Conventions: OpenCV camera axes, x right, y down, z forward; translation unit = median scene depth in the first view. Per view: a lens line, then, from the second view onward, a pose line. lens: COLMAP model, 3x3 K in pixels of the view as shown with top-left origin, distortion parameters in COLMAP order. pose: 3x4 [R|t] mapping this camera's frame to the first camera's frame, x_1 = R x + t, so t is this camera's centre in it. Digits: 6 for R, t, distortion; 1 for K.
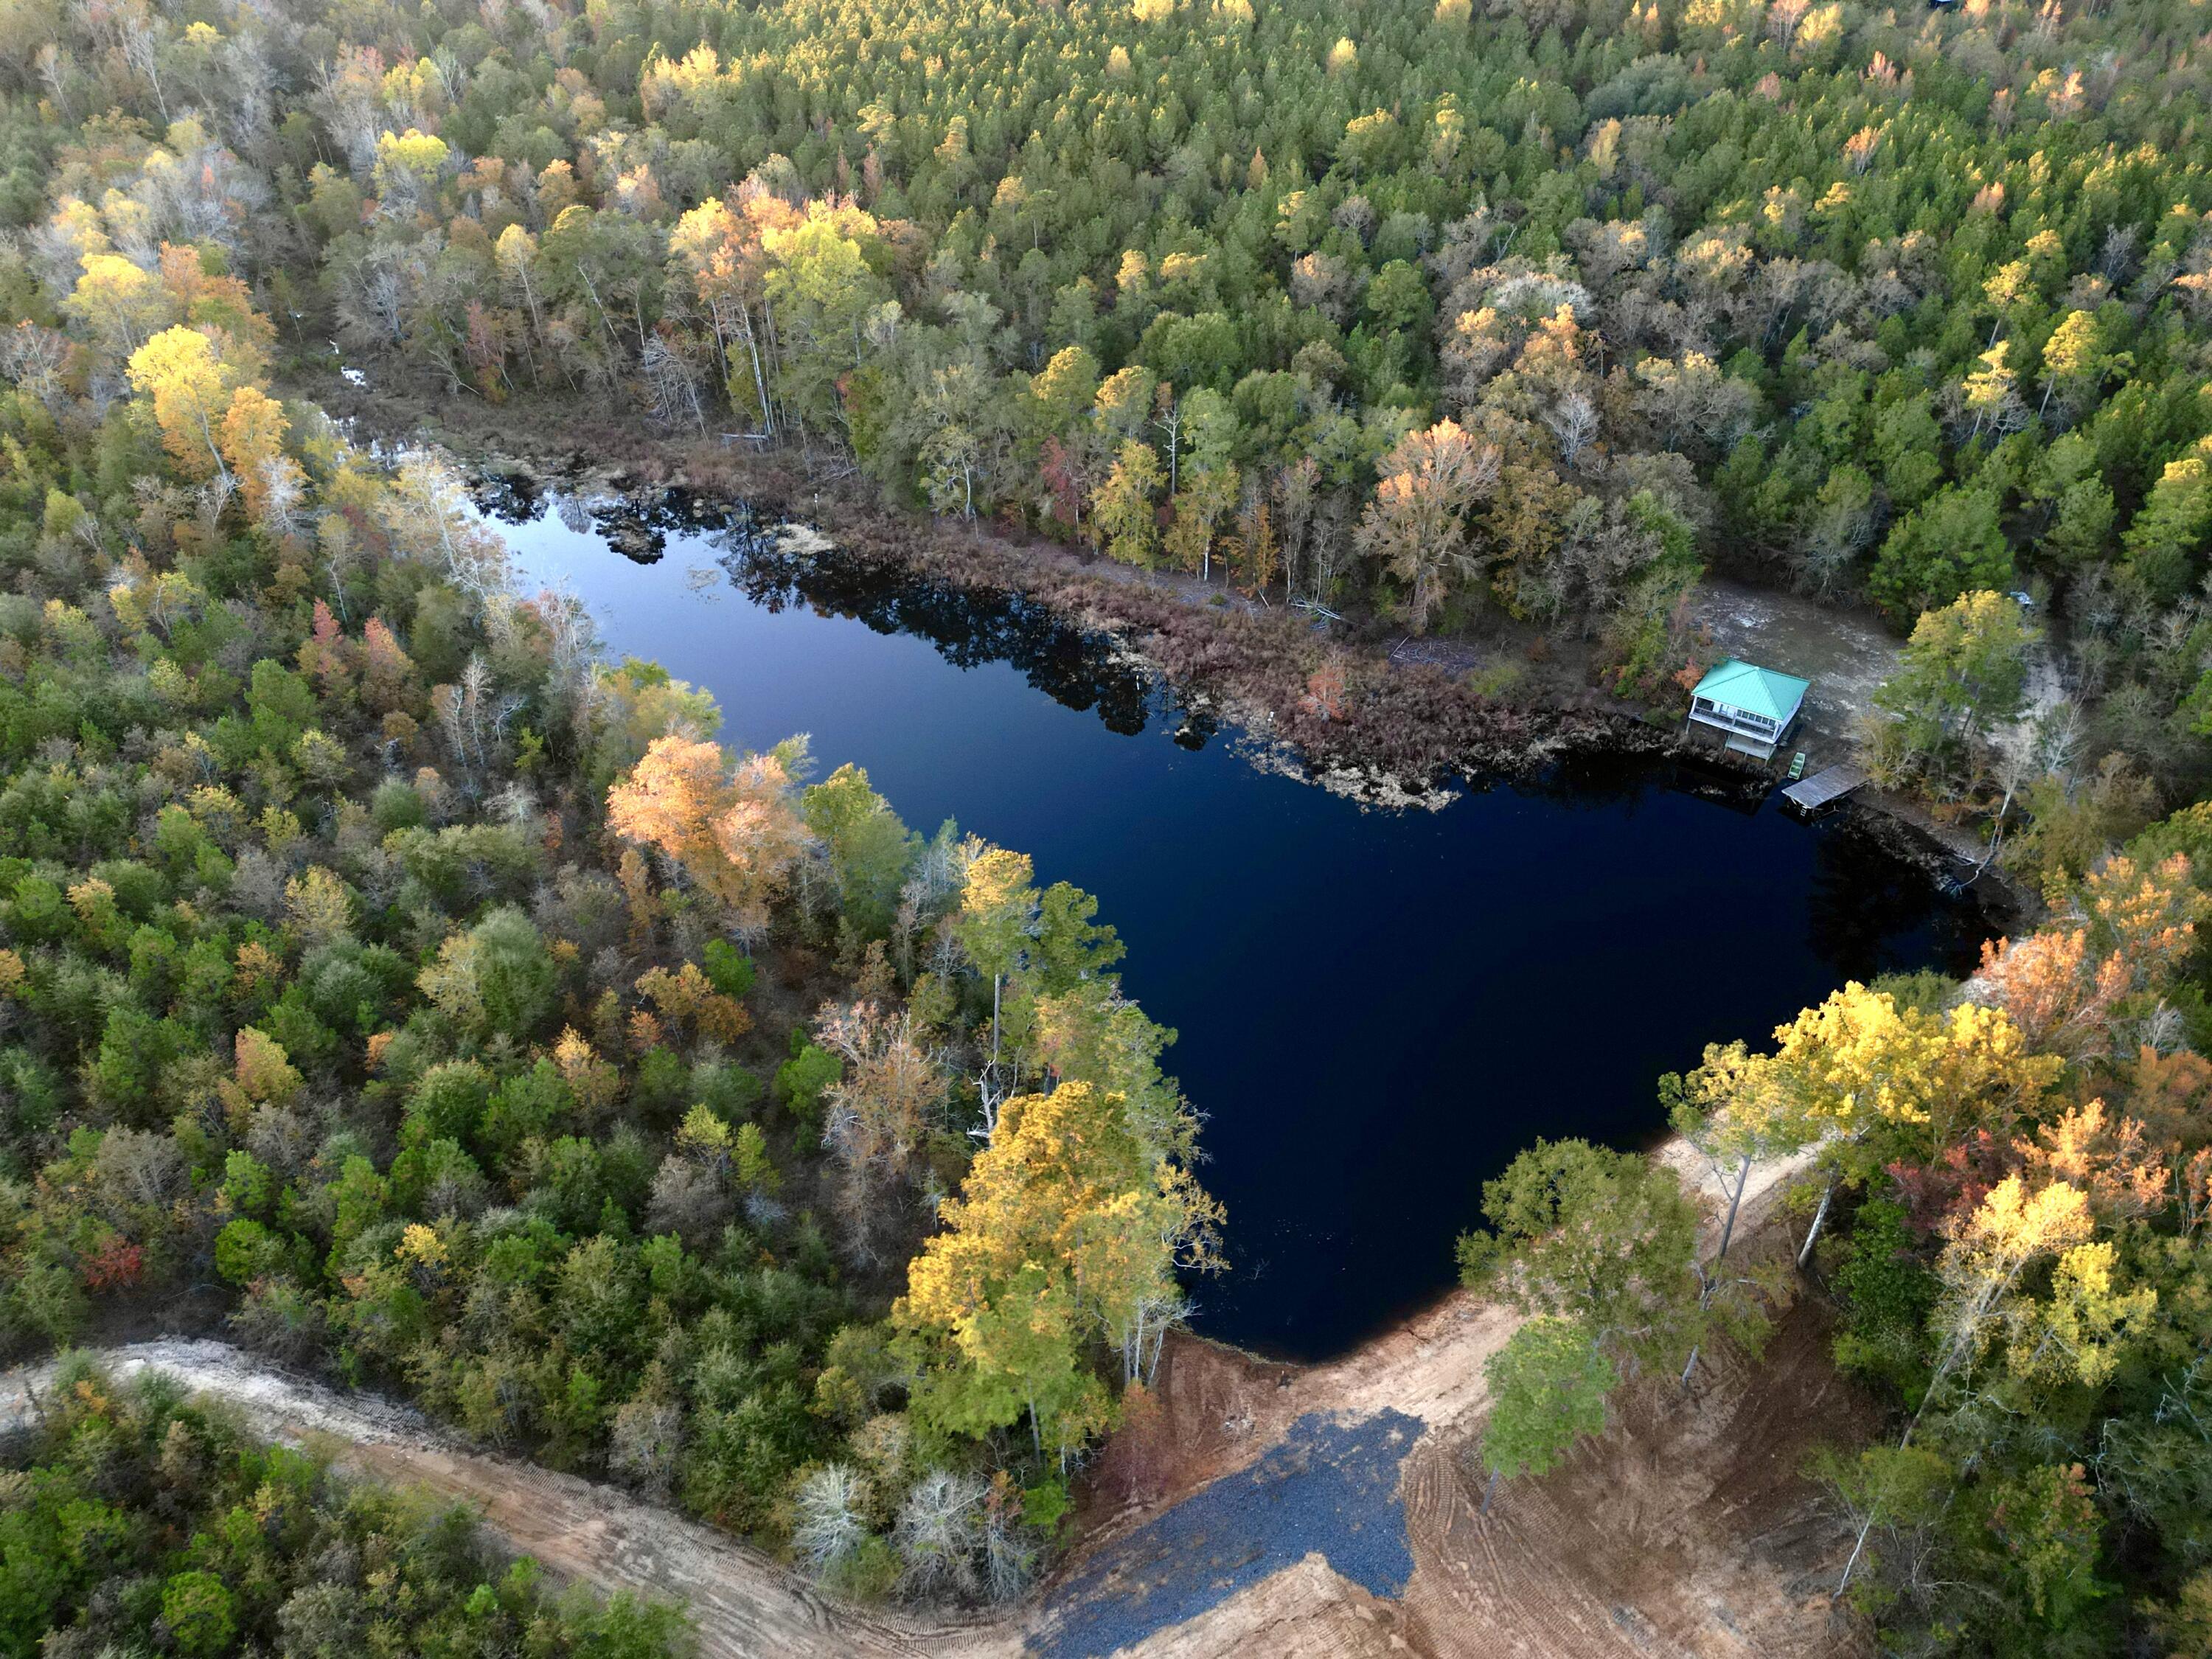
lens RADIAL K [[1546.0, 0, 1084.6], [0, 1546.0, 829.5], [0, 0, 1]] dist [0.079424, -0.075785]
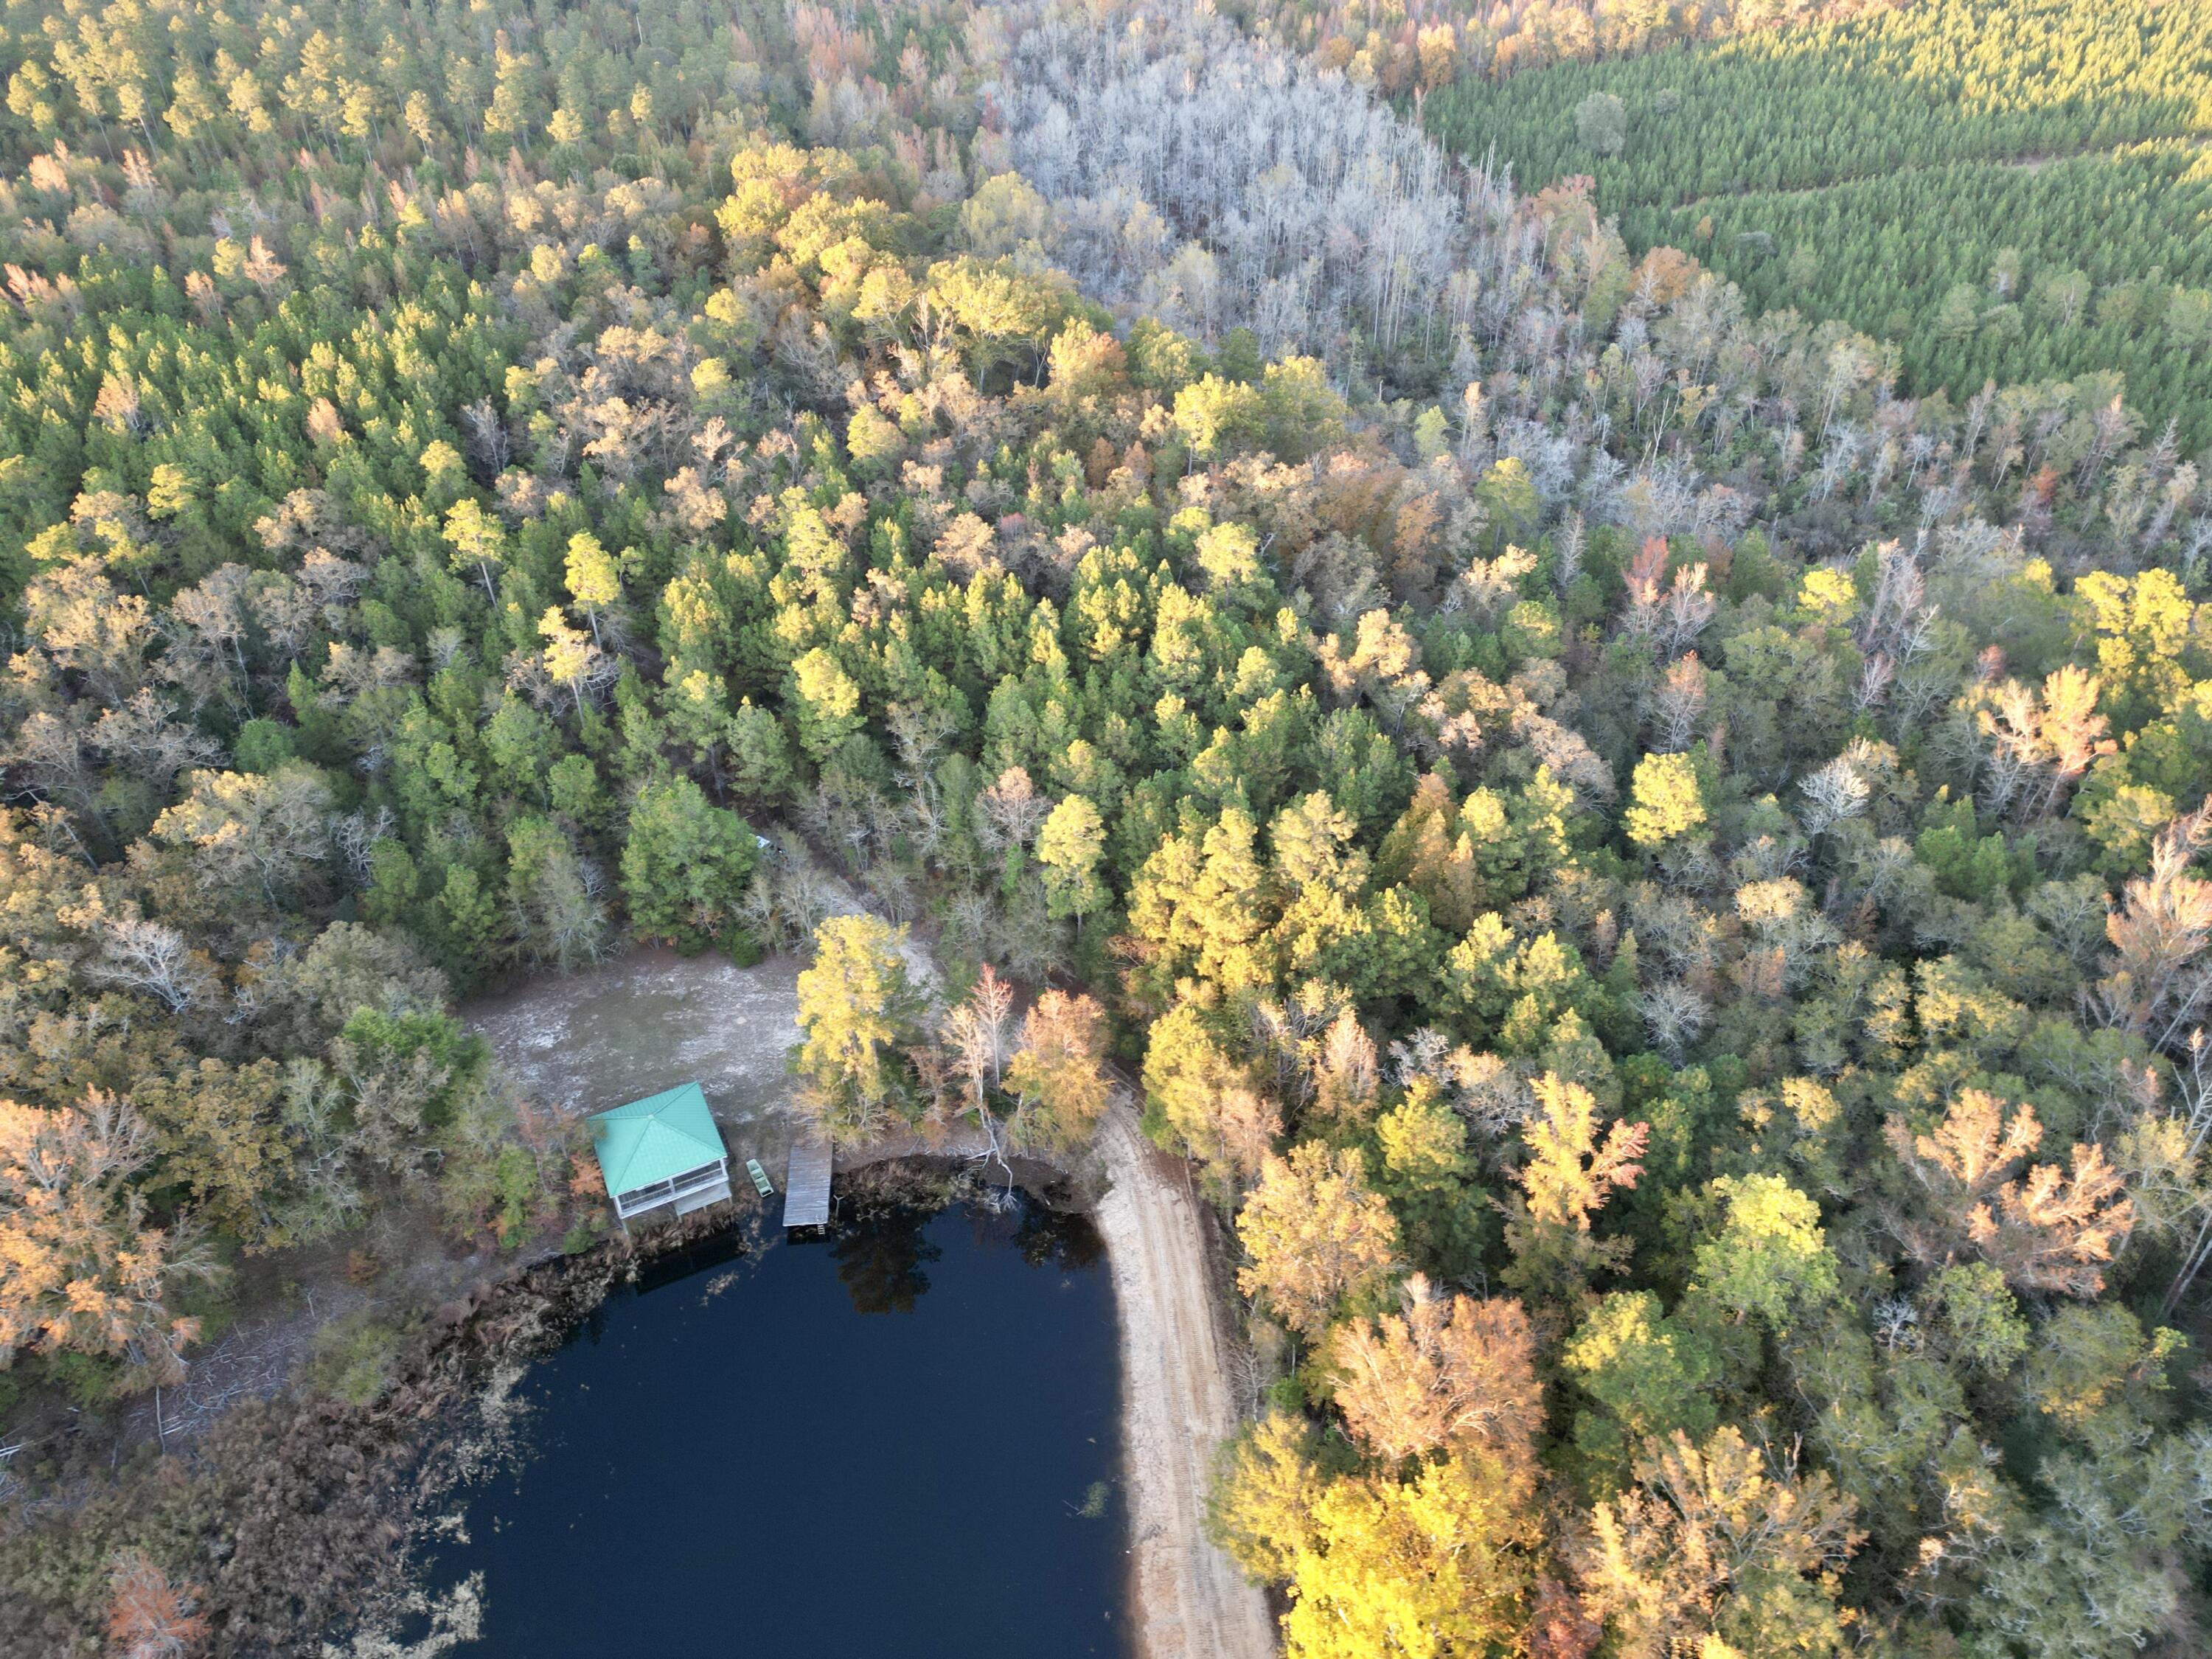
lens RADIAL K [[1546.0, 0, 1084.6], [0, 1546.0, 829.5], [0, 0, 1]] dist [0.079424, -0.075785]
pose [[0.455554, -0.526158, 0.718073, 0.048575], [0.541901, 0.803868, 0.245235, -0.292239], [-0.706268, 0.277407, 0.651330, 0.308191]]
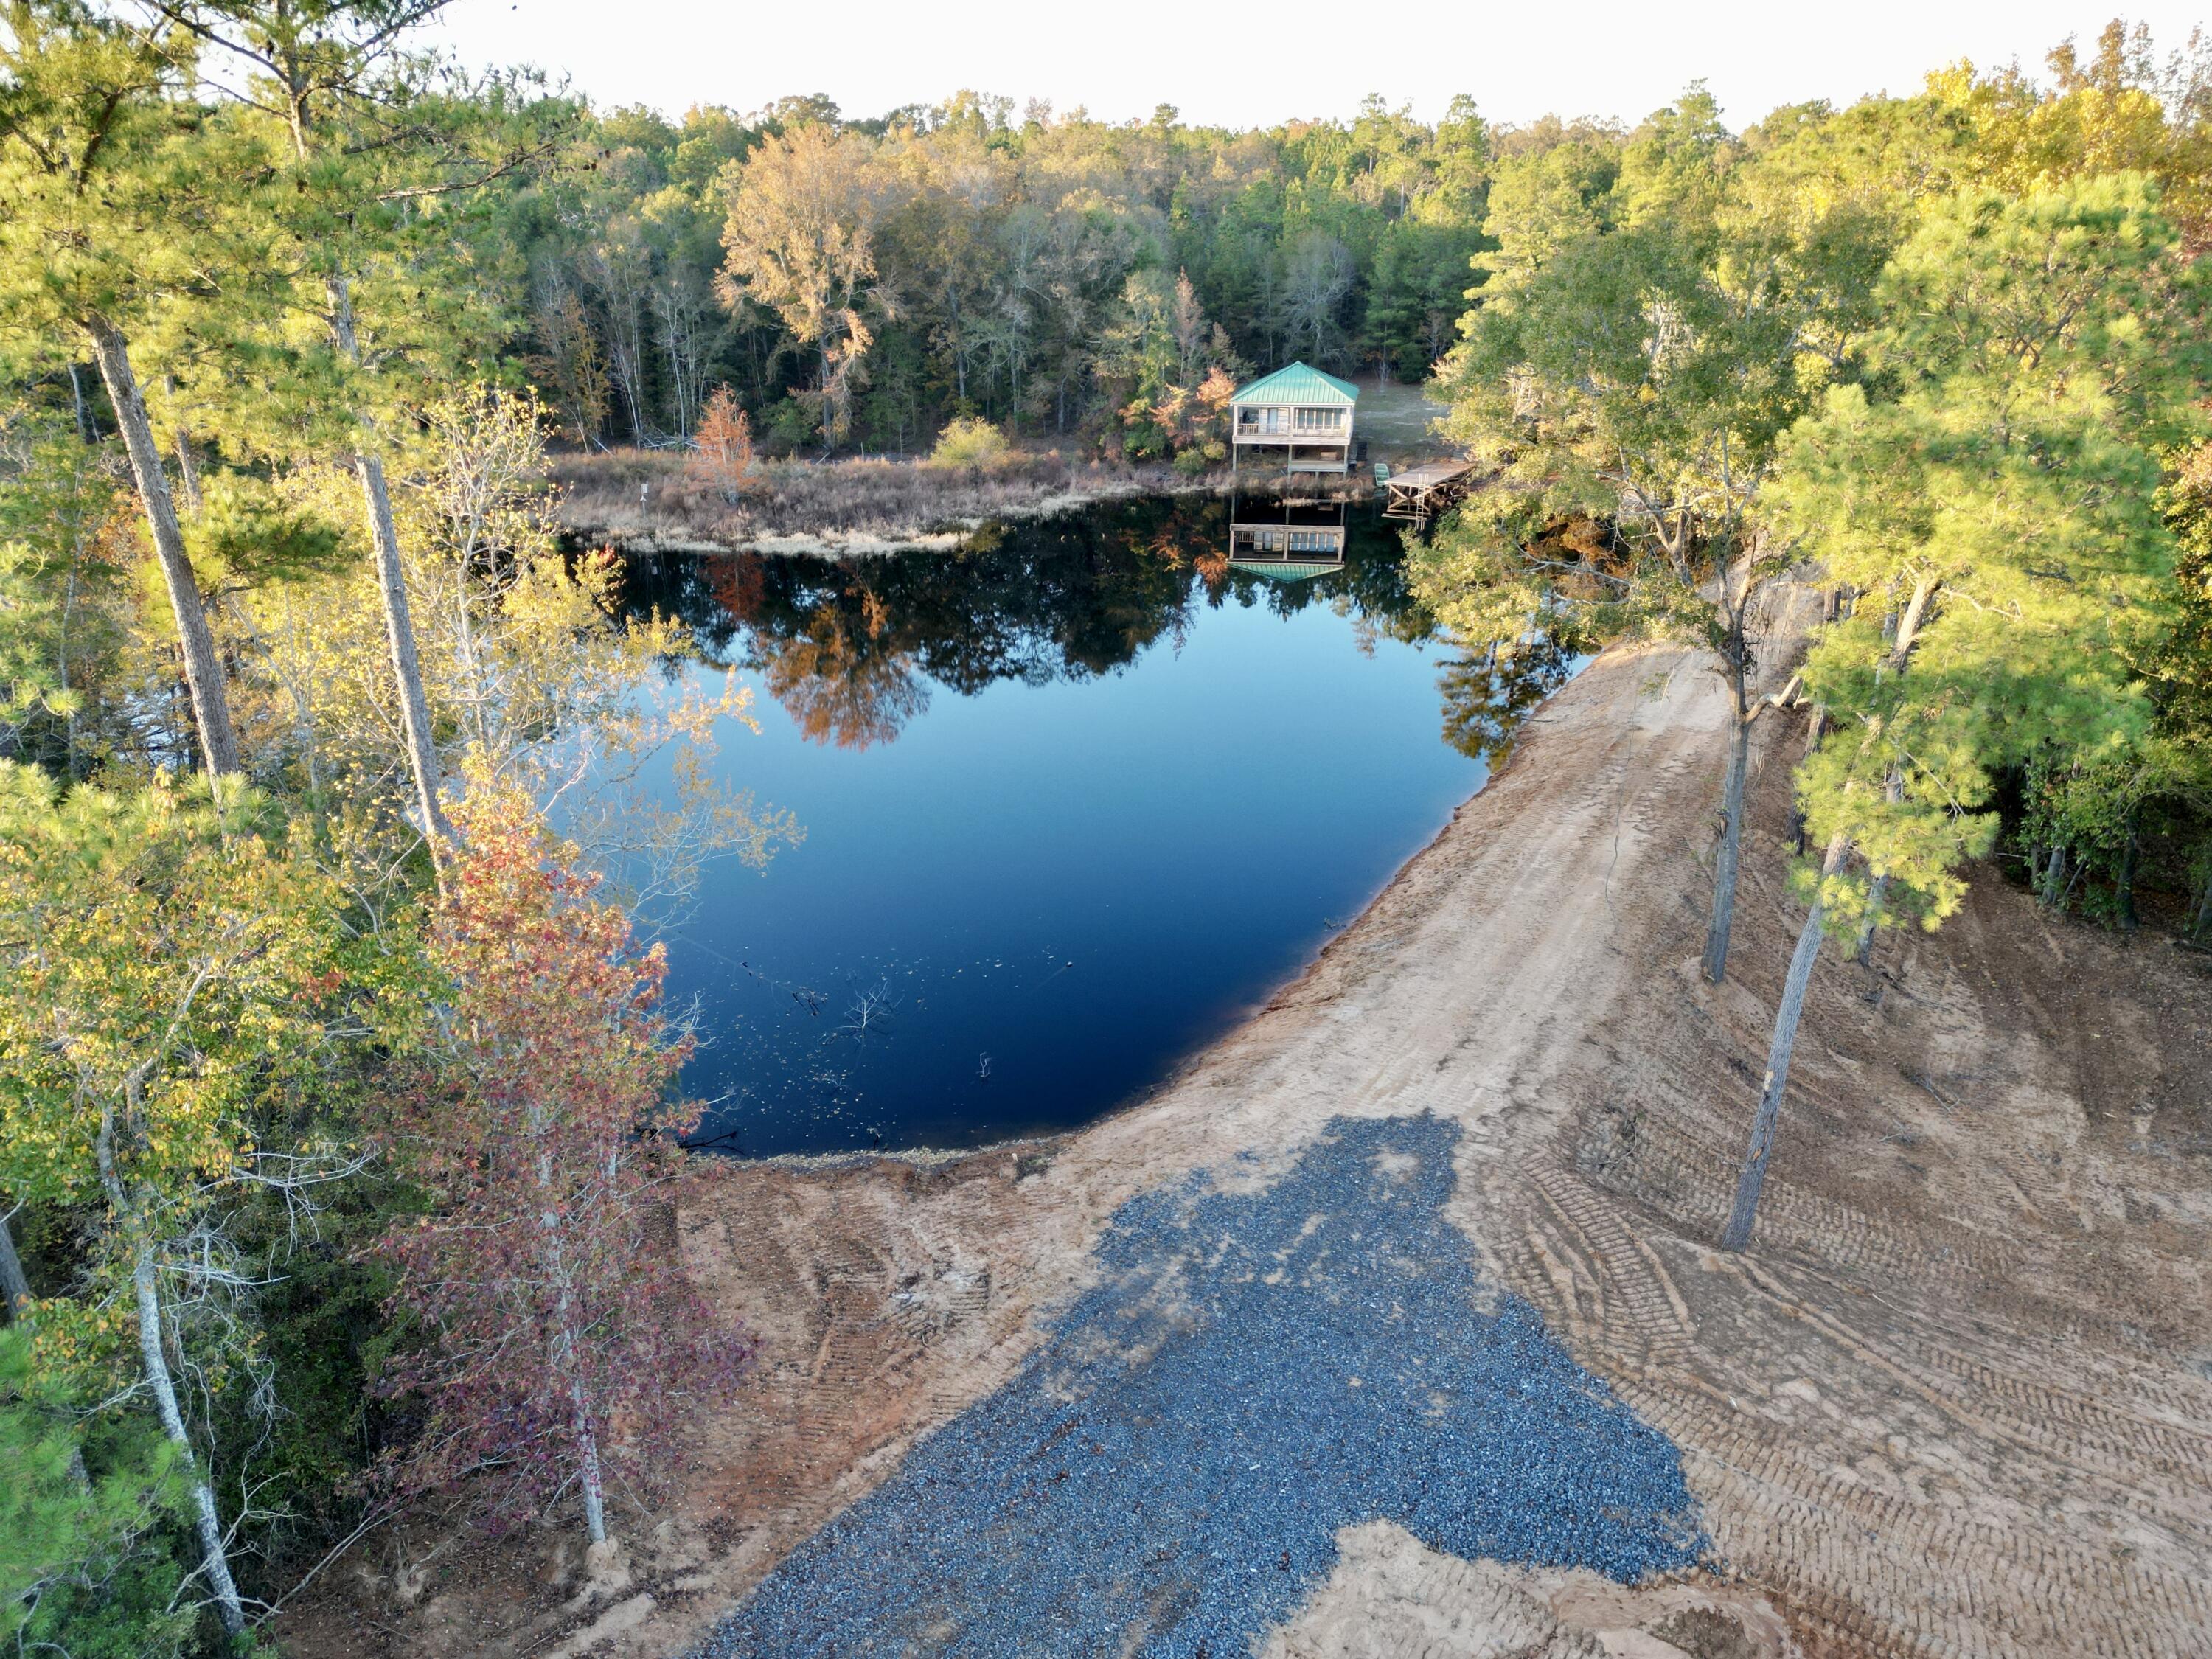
lens RADIAL K [[1540.8, 0, 1086.5], [0, 1540.8, 824.4], [0, 0, 1]] dist [0.132992, -0.220893]
pose [[0.903237, -0.152733, 0.401043, 0.011654], [0.255876, 0.941907, -0.217576, 0.237686], [-0.344514, 0.299140, 0.889846, 0.449029]]
